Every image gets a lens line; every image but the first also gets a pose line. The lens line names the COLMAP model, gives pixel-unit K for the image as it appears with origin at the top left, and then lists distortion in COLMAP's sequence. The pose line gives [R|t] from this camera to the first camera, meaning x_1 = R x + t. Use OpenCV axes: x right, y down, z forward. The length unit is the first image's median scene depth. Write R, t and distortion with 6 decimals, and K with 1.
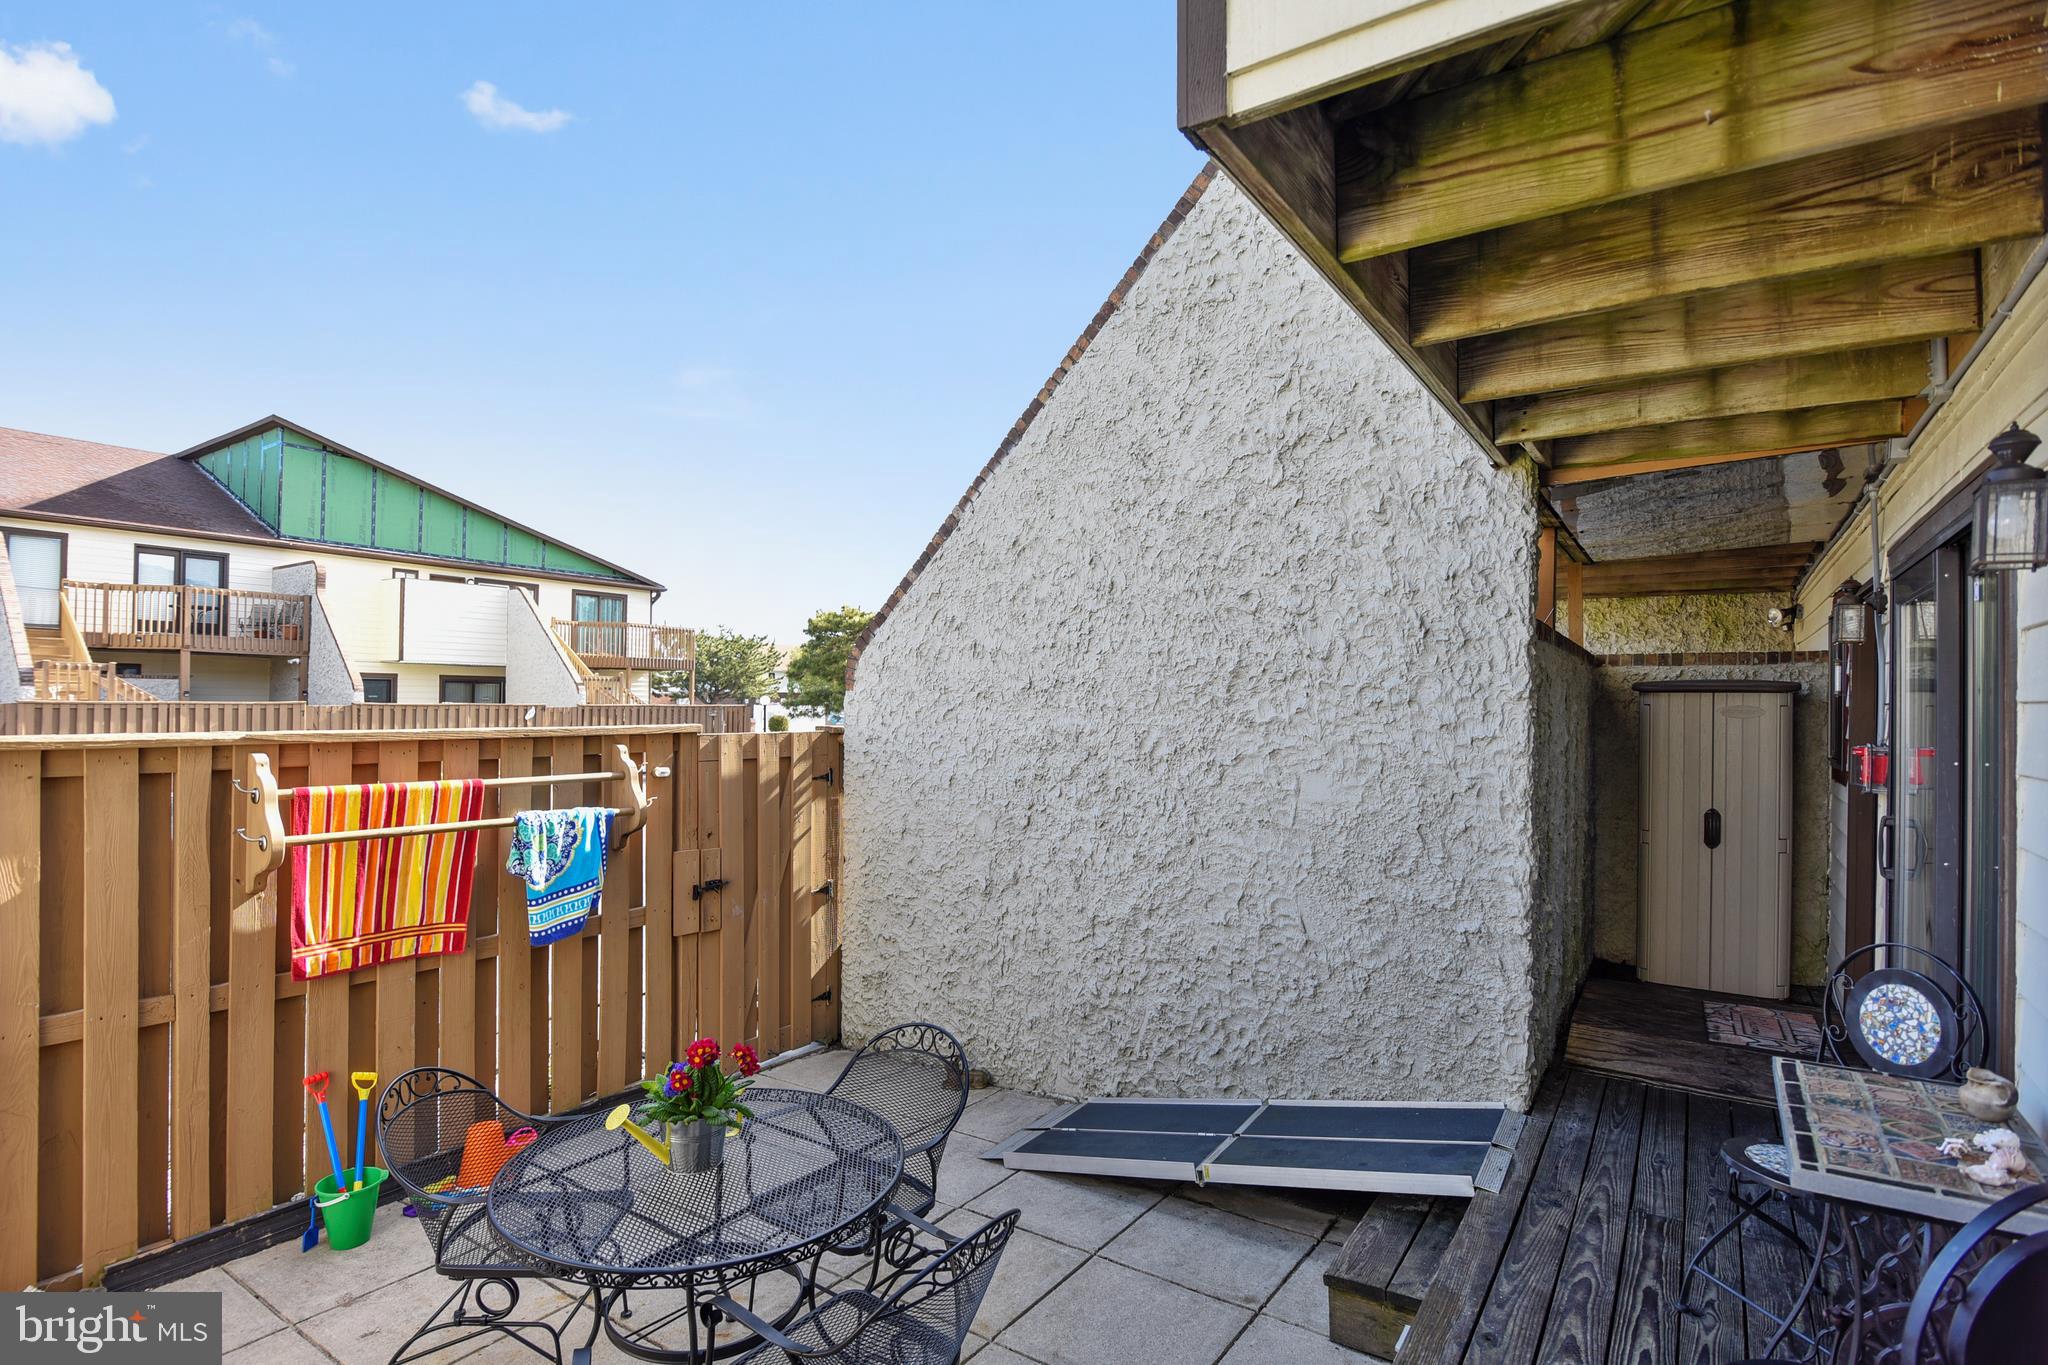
lens RADIAL K [[1021.1, 0, 1034.7], [0, 1021.1, 686.9], [0, 0, 1]] dist [-0.022144, -0.000359]
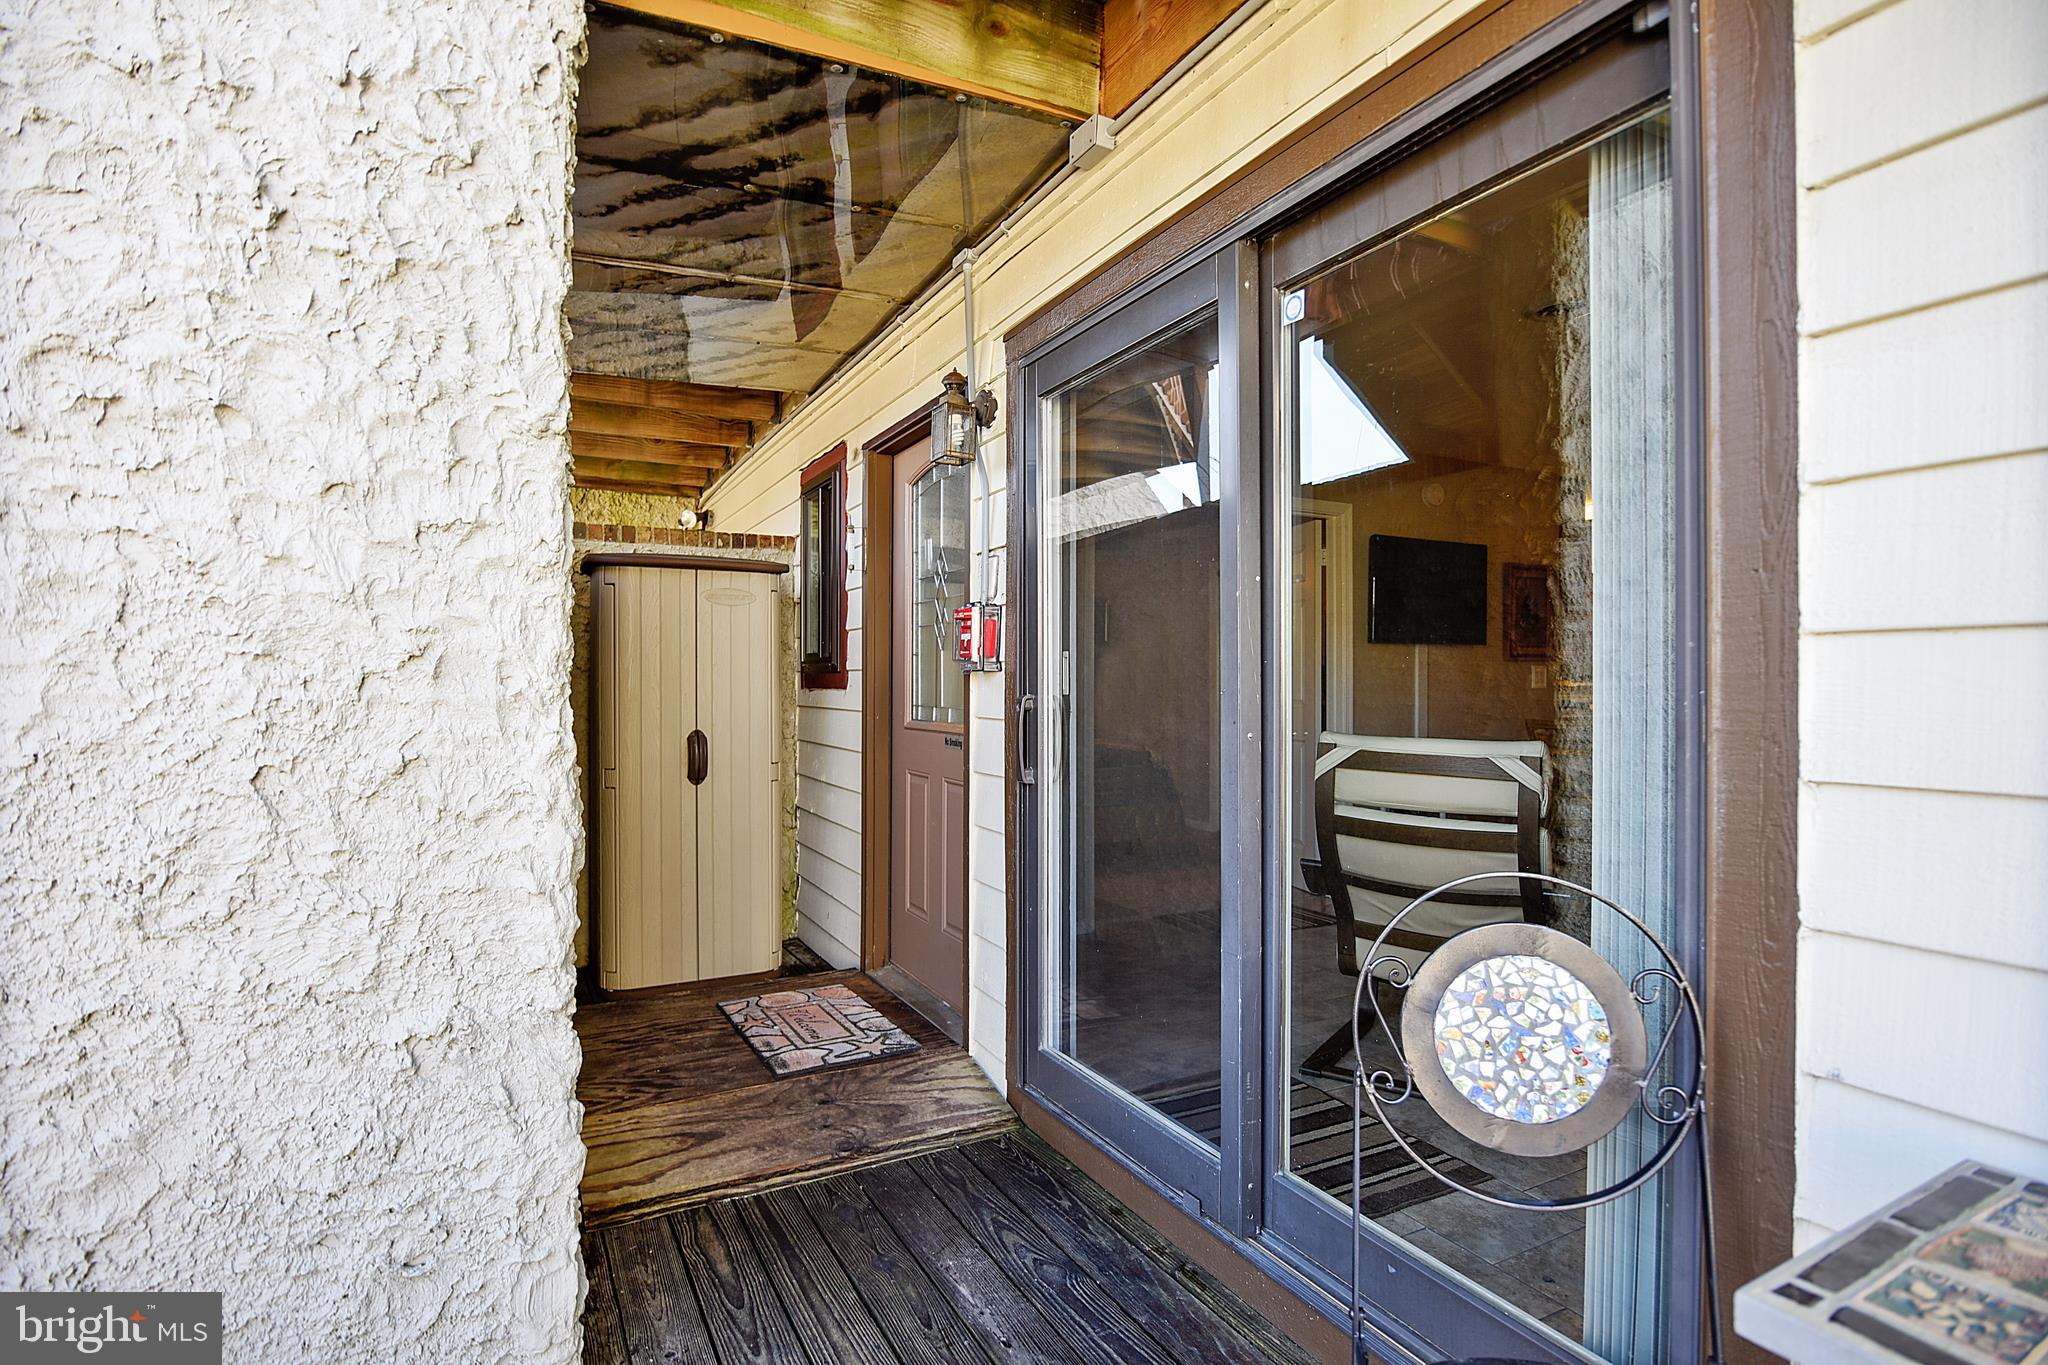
lens RADIAL K [[1021.1, 0, 1034.7], [0, 1021.1, 686.9], [0, 0, 1]] dist [-0.022144, -0.000359]
pose [[0.480069, -0.017974, 0.877047, 0.208585], [-0.005452, 0.999710, 0.023471, 0.100269], [-0.877214, -0.016049, 0.479831, 0.615393]]
